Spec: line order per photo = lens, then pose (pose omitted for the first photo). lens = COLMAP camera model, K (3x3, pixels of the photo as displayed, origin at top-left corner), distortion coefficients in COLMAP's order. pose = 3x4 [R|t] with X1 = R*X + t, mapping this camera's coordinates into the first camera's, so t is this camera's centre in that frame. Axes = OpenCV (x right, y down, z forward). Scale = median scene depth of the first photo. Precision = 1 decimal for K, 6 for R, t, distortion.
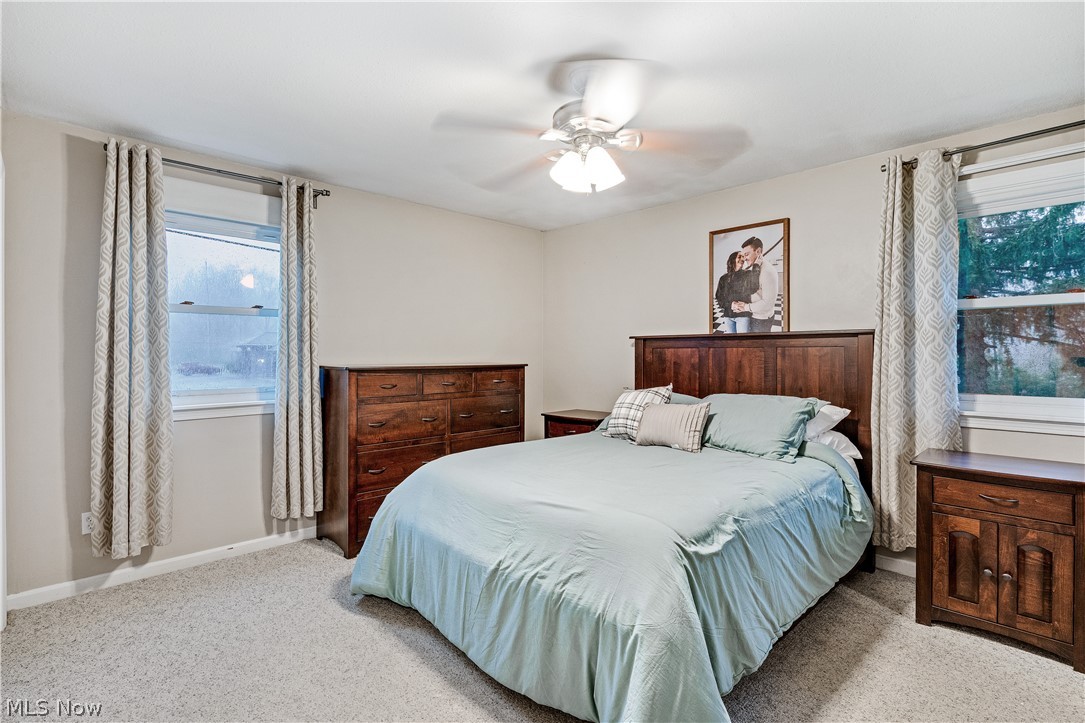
lens RADIAL K [[510.5, 0, 518.0], [0, 510.5, 359.3], [0, 0, 1]] dist [-0.013630, 0.002435]
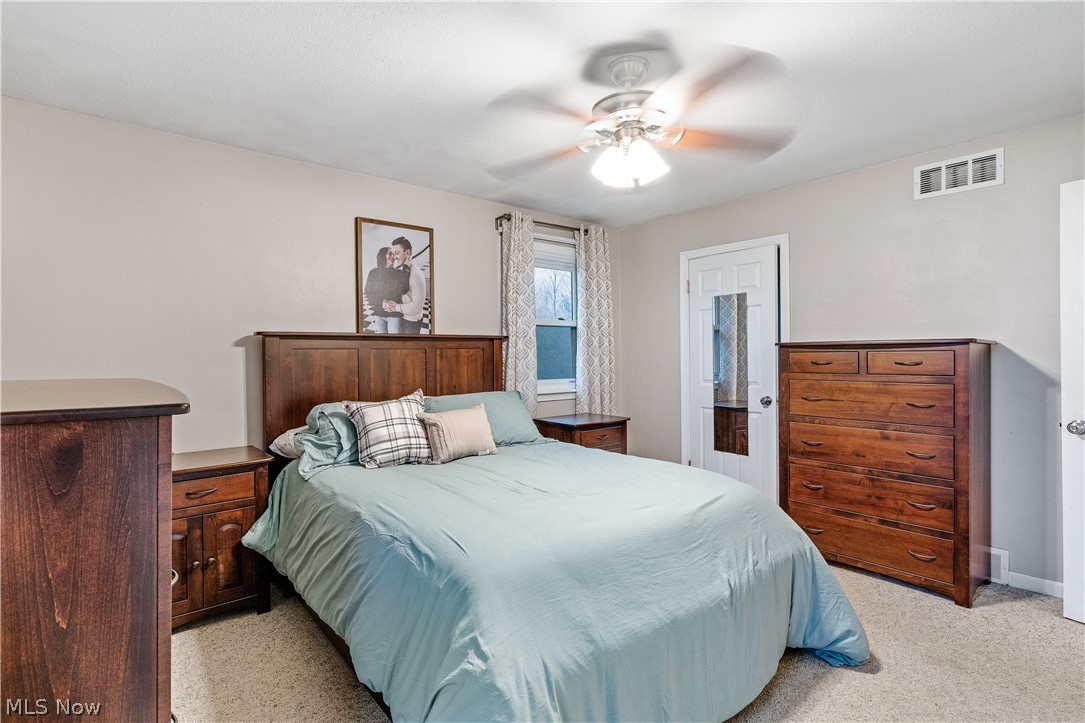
lens RADIAL K [[510.5, 0, 546.7], [0, 510.5, 358.0], [0, 0, 1]] dist [-0.013630, 0.002435]
pose [[0.082469, -0.009015, 0.996553, -0.500352], [0.019503, 0.999782, 0.007430, -0.007658], [-0.996403, 0.018823, 0.082627, 0.644088]]
